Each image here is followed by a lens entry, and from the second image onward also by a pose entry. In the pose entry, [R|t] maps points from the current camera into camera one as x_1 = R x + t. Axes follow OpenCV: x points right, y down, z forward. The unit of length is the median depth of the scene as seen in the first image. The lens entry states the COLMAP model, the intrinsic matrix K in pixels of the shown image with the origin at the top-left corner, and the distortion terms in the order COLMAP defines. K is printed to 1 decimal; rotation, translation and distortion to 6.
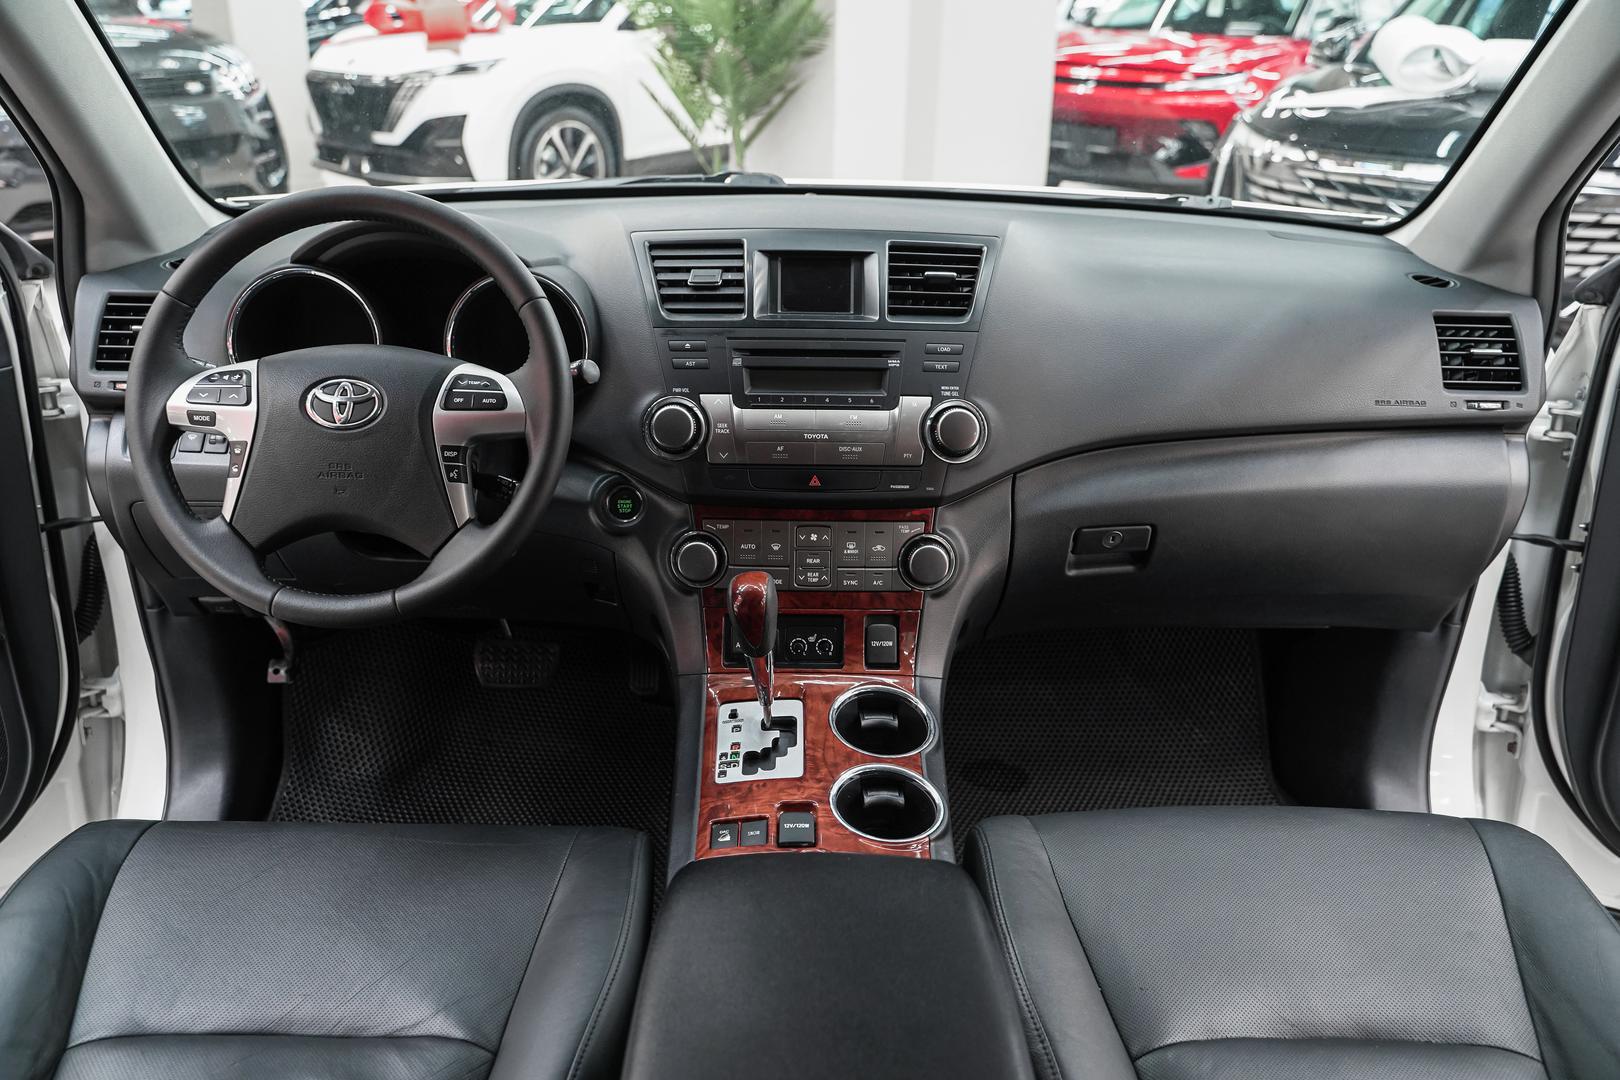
lens RADIAL K [[1296.9, 0, 810.0], [0, 1296.9, 540.0], [0, 0, 1]] dist [-0.018128, 0.007127]
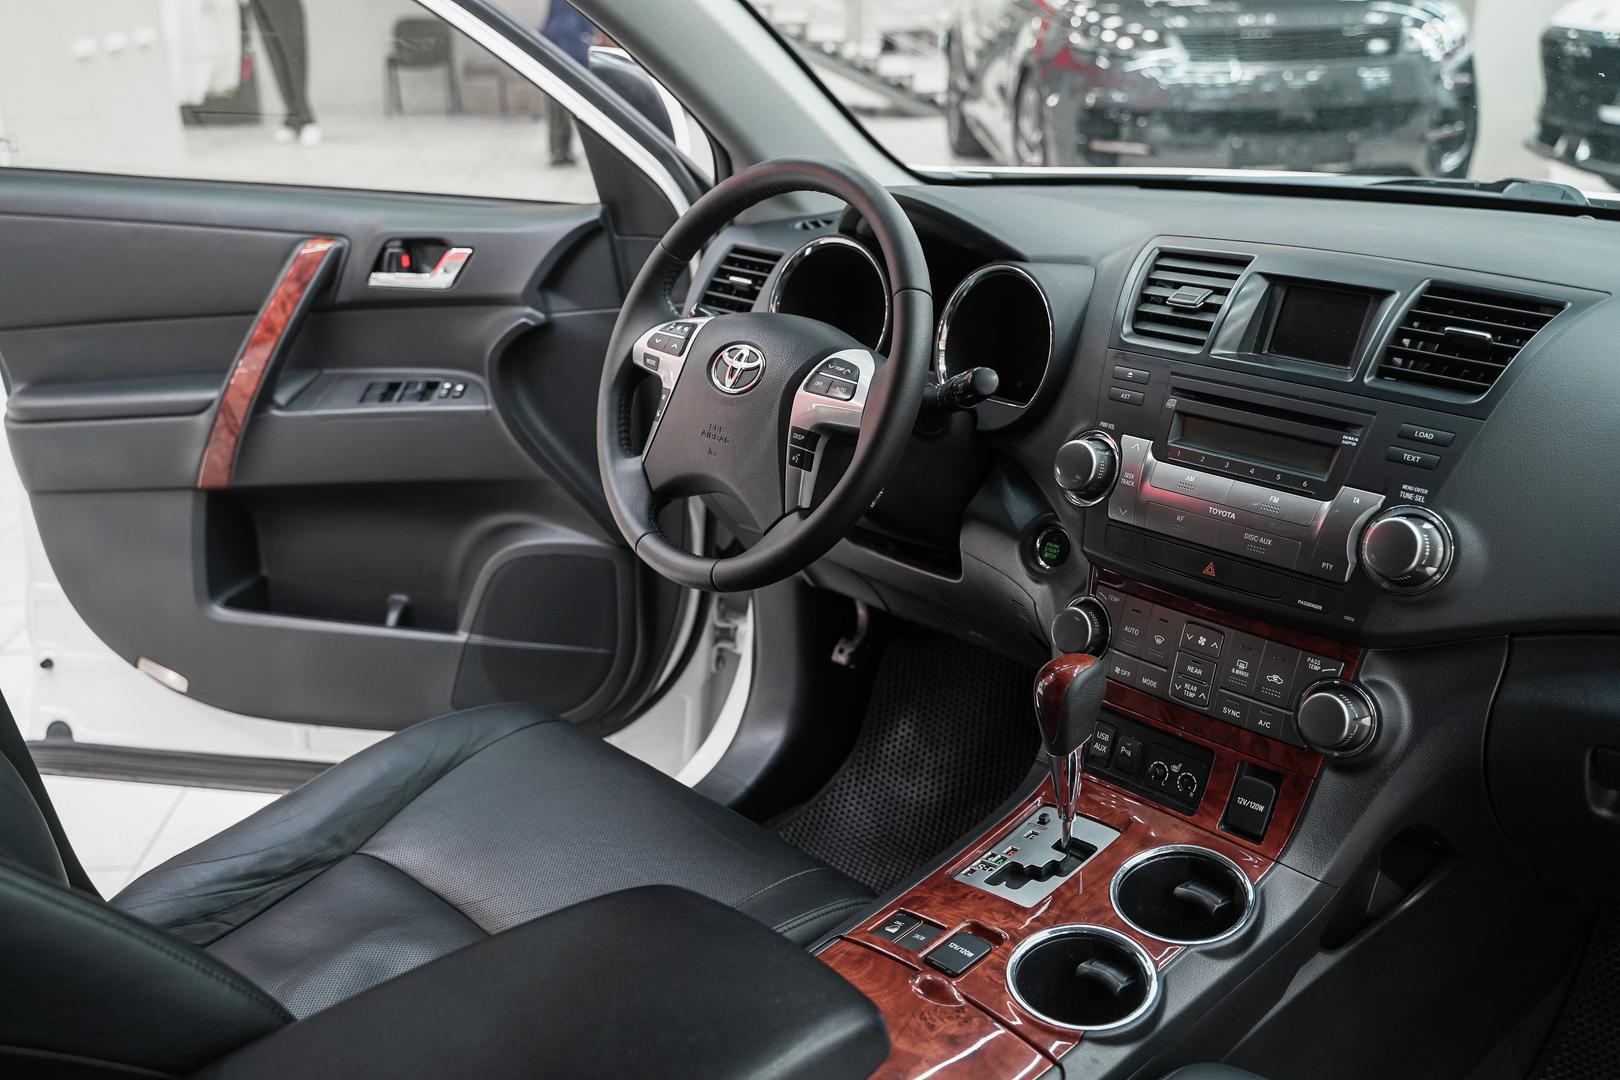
lens RADIAL K [[1637.4, 0, 810.0], [0, 1637.4, 540.0], [0, 0, 1]] dist [-0.003352, 0.012722]
pose [[0.677200, 0.224400, -0.700746, 0.510228], [-0.254237, 0.965065, 0.063349, -0.061980], [0.690481, 0.135256, 0.710592, 0.135534]]
